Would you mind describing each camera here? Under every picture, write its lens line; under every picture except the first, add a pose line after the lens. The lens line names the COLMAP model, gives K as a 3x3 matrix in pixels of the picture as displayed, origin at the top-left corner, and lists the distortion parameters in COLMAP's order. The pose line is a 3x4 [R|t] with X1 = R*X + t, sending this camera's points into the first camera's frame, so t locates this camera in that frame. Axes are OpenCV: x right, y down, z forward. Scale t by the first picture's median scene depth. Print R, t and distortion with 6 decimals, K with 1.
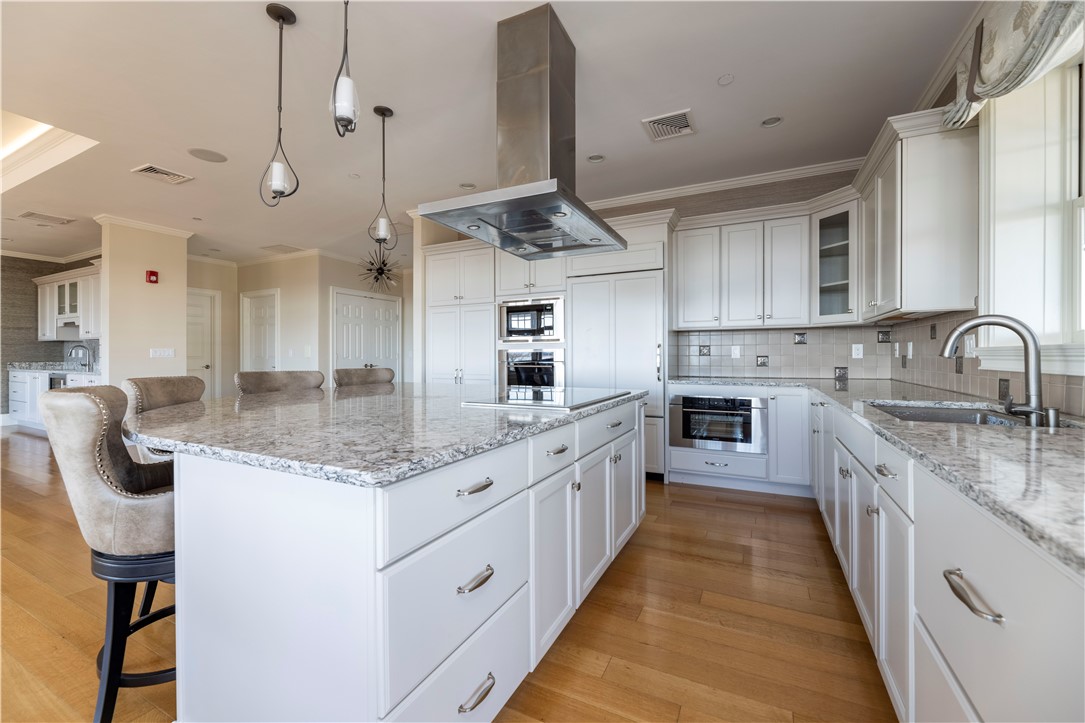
lens RADIAL K [[438.7, 0, 540.8], [0, 438.7, 357.4], [0, 0, 1]] dist [0.002353, 0.000466]
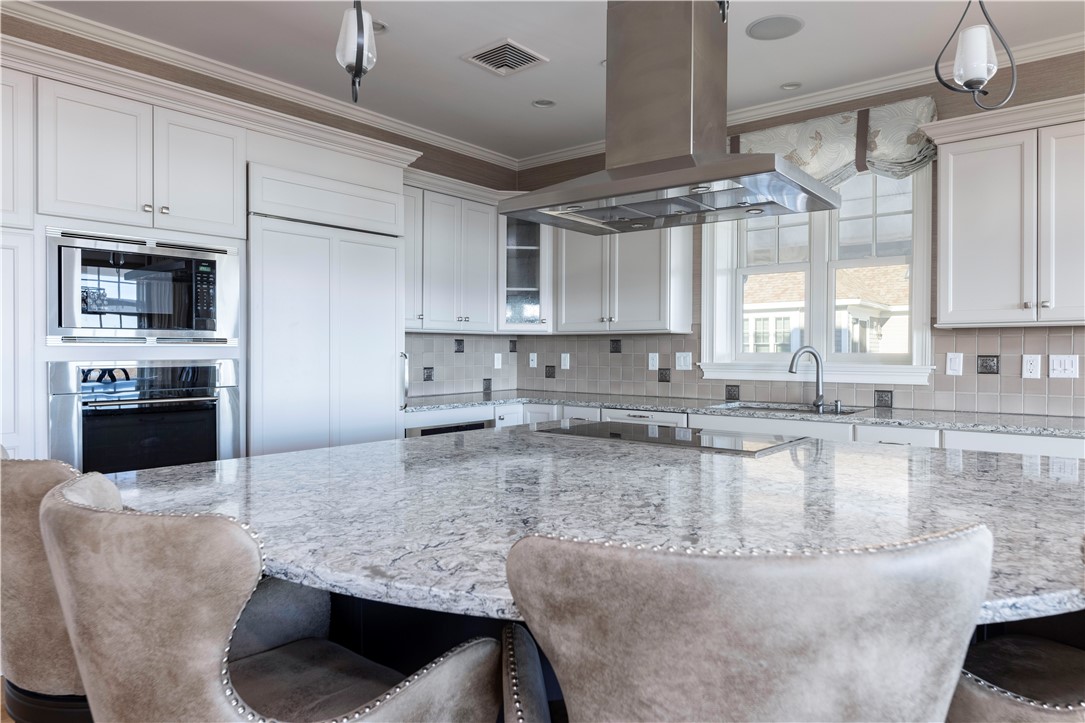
lens RADIAL K [[711.4, 0, 542.1], [0, 711.4, 358.6], [0, 0, 1]] dist [0.001235, 0.000467]
pose [[0.207756, -0.006763, 0.978157, -0.633342], [0.003821, 0.999974, 0.006102, -0.024134], [-0.978173, 0.002469, 0.207777, 0.513987]]
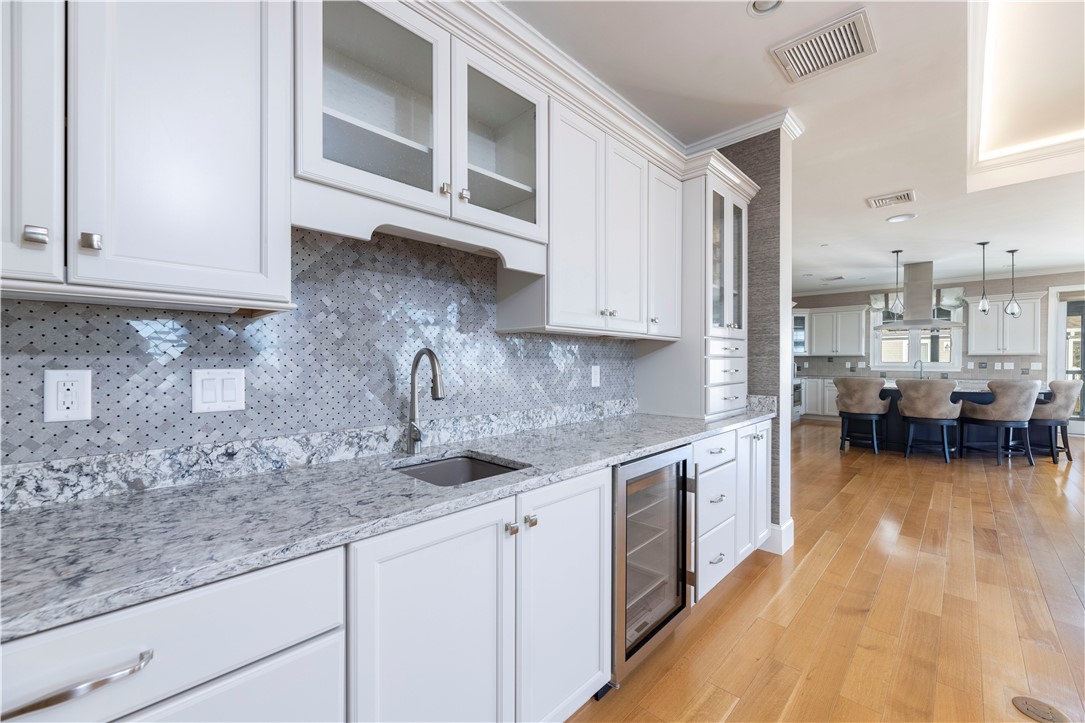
lens RADIAL K [[438.7, 0, 541.4], [0, 438.7, 363.3], [0, 0, 1]] dist [0.002353, 0.000466]
pose [[0.290648, -0.002815, 0.956826, -1.889537], [0.005335, 0.999985, 0.001322, -0.030100], [-0.956815, 0.004720, 0.290659, 1.341892]]
